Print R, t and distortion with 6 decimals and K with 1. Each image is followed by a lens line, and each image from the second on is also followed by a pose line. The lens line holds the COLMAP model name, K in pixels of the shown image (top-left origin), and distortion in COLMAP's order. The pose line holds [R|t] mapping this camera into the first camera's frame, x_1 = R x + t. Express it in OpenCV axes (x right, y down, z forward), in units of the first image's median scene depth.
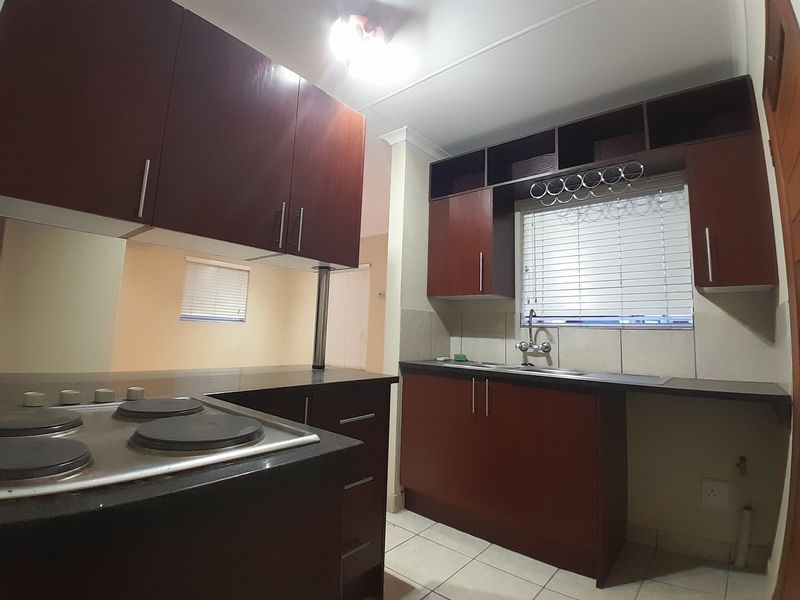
lens RADIAL K [[386.2, 0, 401.2], [0, 386.2, 293.6], [0, 0, 1]] dist [0.013826, -0.048208]
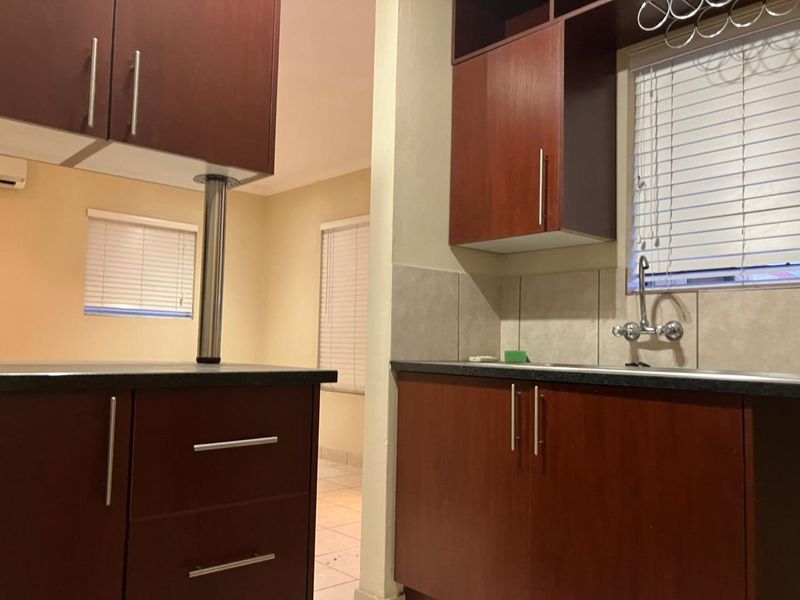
lens RADIAL K [[647.8, 0, 398.6], [0, 647.8, 317.9], [0, 0, 1]] dist [0.066959, -0.079032]
pose [[0.991279, -0.020050, -0.130246, 0.119791], [0.028006, 0.997833, 0.059545, 0.057261], [0.128770, -0.062674, 0.989692, 0.089352]]
